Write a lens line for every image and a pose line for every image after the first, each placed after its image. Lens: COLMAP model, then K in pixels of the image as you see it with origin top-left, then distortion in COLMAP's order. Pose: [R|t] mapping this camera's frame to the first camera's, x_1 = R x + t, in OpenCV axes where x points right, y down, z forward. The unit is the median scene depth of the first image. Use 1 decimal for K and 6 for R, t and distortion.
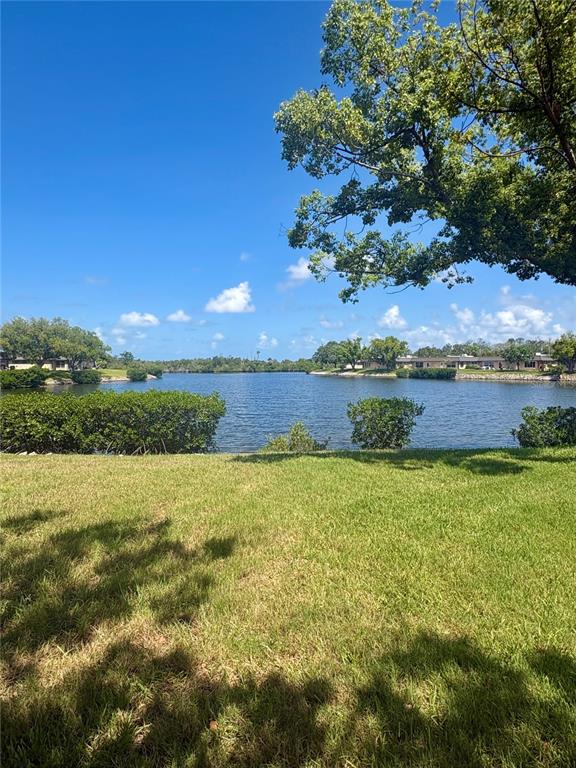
lens RADIAL K [[411.5, 0, 286.2], [0, 411.5, 382.9], [0, 0, 1]] dist [-0.038873, -0.000174]
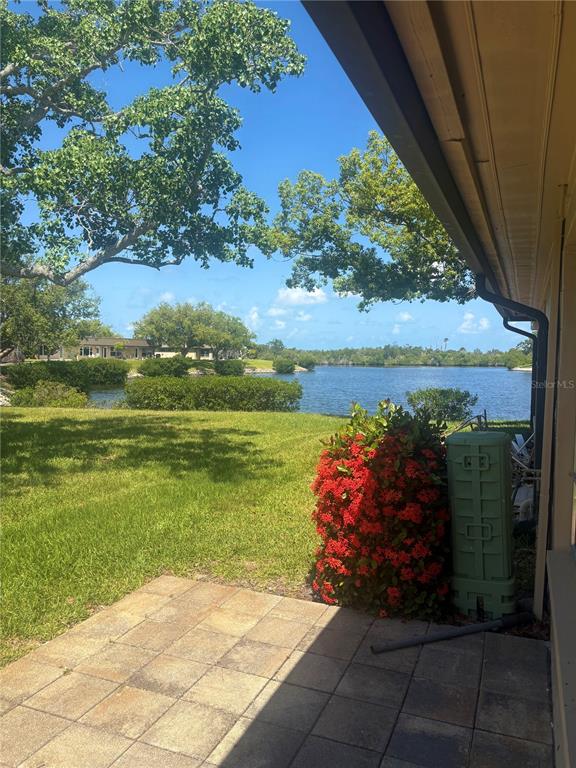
lens RADIAL K [[579.7, 0, 289.1], [0, 579.7, 386.9], [0, 0, 1]] dist [0.075163, 0.000486]
pose [[0.928619, 0.032240, -0.369632, 0.104097], [-0.028486, 0.999472, 0.015611, 0.004416], [0.369940, -0.003968, 0.929047, -0.139811]]
